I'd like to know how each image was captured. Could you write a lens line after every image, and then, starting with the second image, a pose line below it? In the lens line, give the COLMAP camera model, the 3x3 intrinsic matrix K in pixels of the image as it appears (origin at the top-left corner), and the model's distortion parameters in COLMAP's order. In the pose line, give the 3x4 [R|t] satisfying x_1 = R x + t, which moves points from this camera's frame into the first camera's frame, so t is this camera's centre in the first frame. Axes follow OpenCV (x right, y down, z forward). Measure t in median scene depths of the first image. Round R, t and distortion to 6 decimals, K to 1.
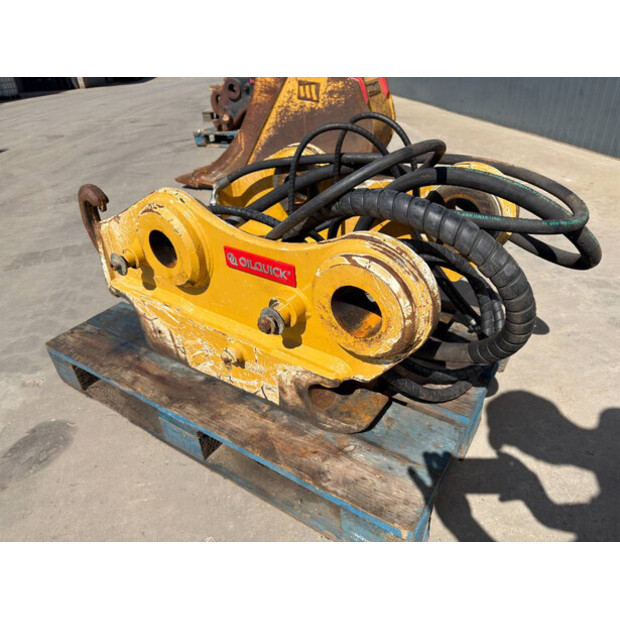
lens RADIAL K [[465.3, 0, 310.1], [0, 465.3, 309.8], [0, 0, 1]] dist [-0.008856, -0.004120]
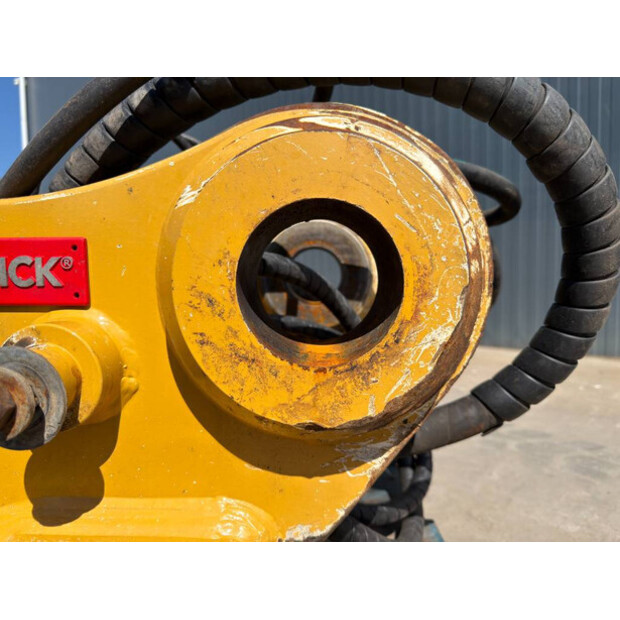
lens RADIAL K [[465.3, 0, 310.8], [0, 465.3, 310.6], [0, 0, 1]] dist [-0.008856, -0.004120]
pose [[0.820969, -0.007551, 0.570923, -0.094516], [0.272397, 0.883965, -0.380007, 0.136194], [-0.501806, 0.467492, 0.727765, 0.668299]]
